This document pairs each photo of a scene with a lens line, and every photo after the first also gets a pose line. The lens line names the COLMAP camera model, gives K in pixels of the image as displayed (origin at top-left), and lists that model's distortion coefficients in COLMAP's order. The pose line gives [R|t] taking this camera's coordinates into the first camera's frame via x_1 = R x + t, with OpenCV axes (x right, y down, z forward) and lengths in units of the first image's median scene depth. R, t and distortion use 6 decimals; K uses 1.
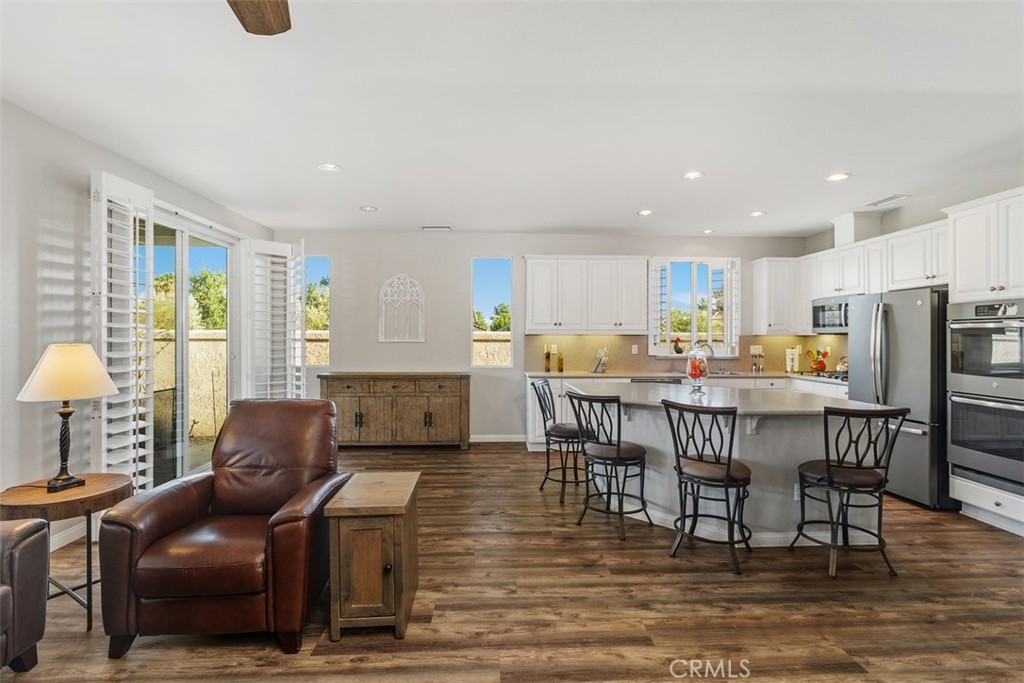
lens RADIAL K [[486.5, 0, 513.6], [0, 486.5, 337.7], [0, 0, 1]] dist [-0.001607, -0.000307]
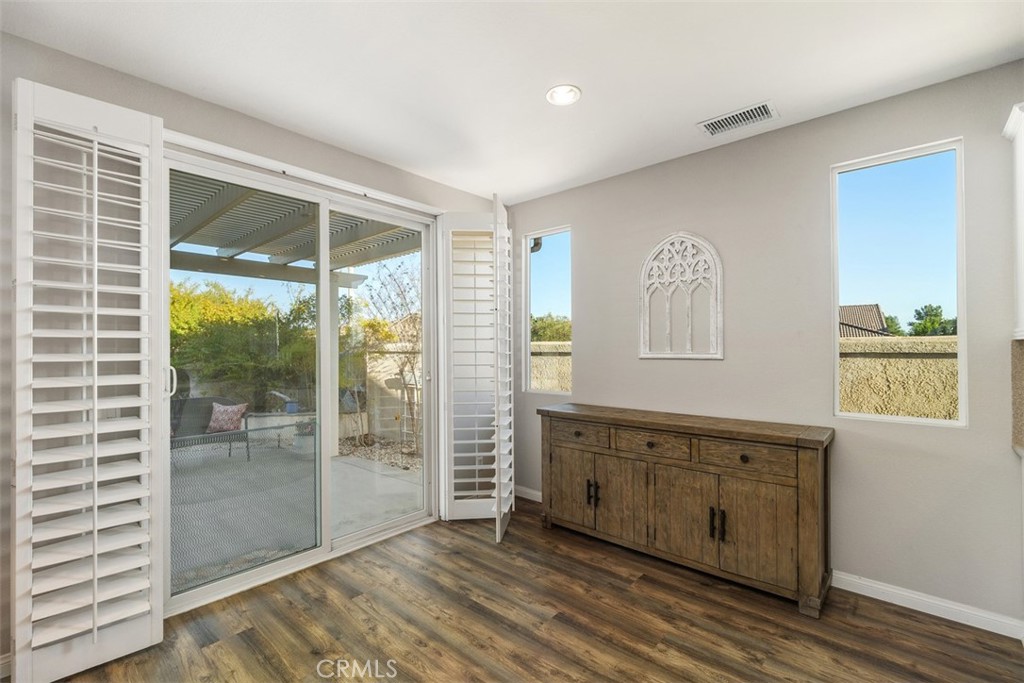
lens RADIAL K [[445.2, 0, 515.7], [0, 445.2, 344.6], [0, 0, 1]] dist [-0.000011, 0.000060]
pose [[0.716716, -0.010958, -0.697279, -0.012819], [0.004275, 0.999927, -0.011320, -0.001739], [0.697352, 0.005133, 0.716711, 0.549798]]
